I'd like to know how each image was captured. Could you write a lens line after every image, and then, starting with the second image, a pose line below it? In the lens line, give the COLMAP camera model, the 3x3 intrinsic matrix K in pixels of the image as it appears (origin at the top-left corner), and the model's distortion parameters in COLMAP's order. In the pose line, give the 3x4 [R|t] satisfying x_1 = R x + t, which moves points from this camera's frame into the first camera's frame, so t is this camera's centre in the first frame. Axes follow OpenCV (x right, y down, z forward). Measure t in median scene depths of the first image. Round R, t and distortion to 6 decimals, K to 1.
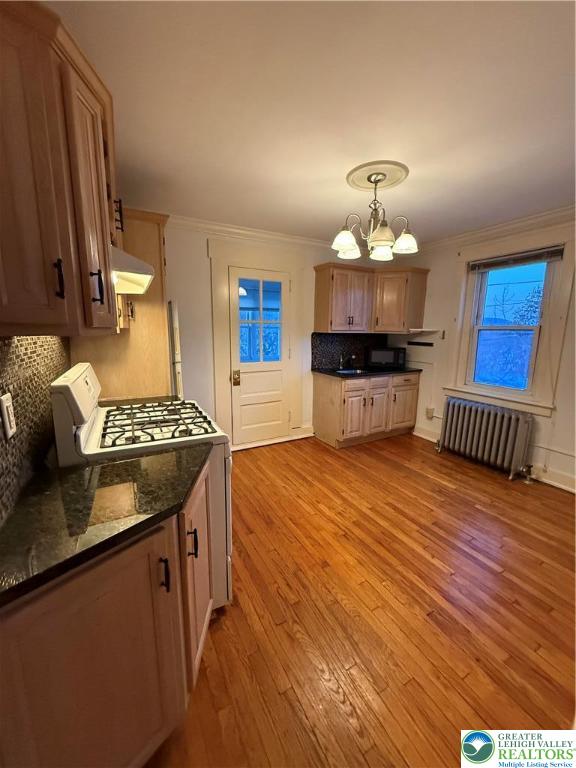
lens RADIAL K [[306.5, 0, 288.1], [0, 306.5, 382.1], [0, 0, 1]] dist [-0.004389, 0.000166]
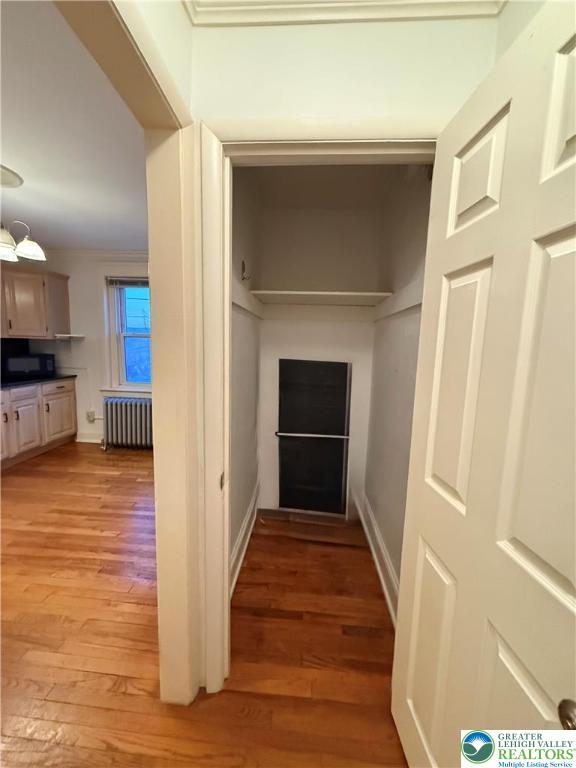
lens RADIAL K [[306.5, 0, 291.0], [0, 306.5, 382.9], [0, 0, 1]] dist [-0.004389, 0.000166]
pose [[0.537375, -0.100168, 0.837374, -0.029447], [0.120187, 0.991883, 0.041521, 0.031677], [-0.834736, 0.078329, 0.545052, -0.151526]]
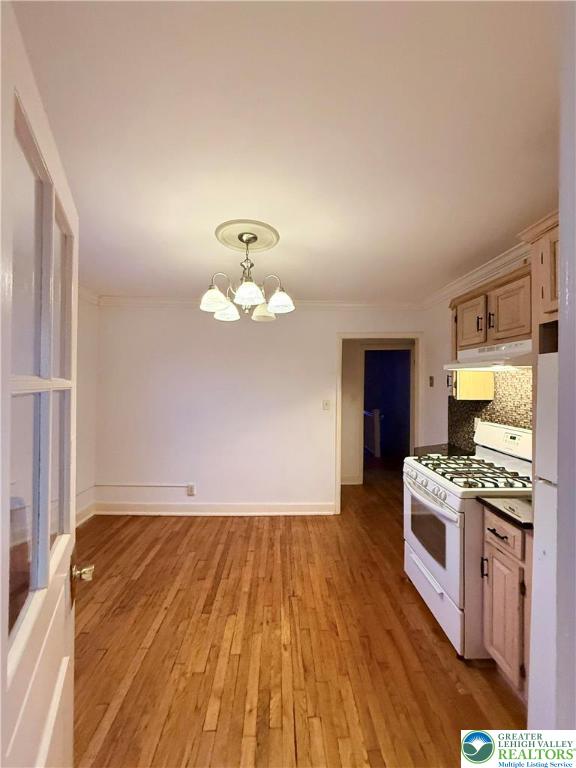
lens RADIAL K [[306.5, 0, 292.0], [0, 306.5, 379.6], [0, 0, 1]] dist [-0.004389, 0.000166]
pose [[-0.895390, -0.016786, 0.444966, -0.155401], [0.056639, 0.986879, 0.151202, -0.222408], [-0.441665, 0.160587, -0.882691, 1.114606]]
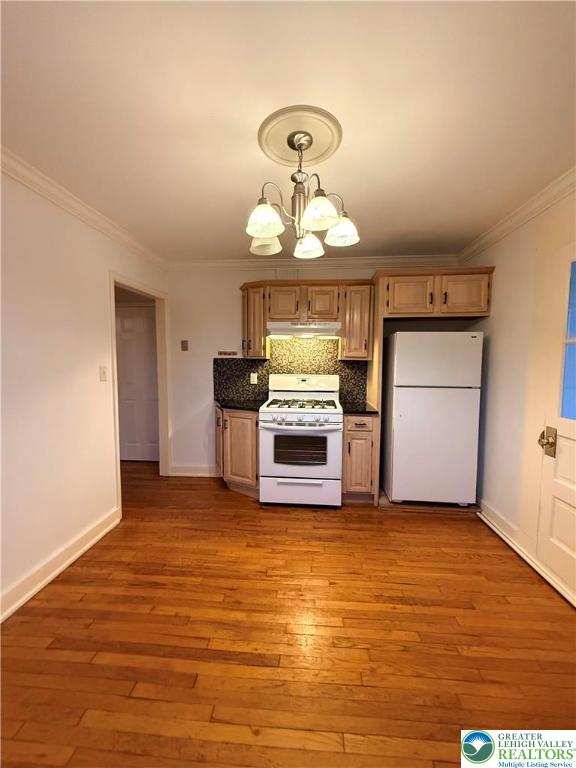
lens RADIAL K [[306.5, 0, 284.1], [0, 306.5, 385.5], [0, 0, 1]] dist [-0.004389, 0.000166]
pose [[-0.551219, 0.052964, -0.832678, 0.559532], [-0.153690, 0.974461, 0.163722, -0.131818], [0.820084, 0.218221, -0.529001, 0.886193]]
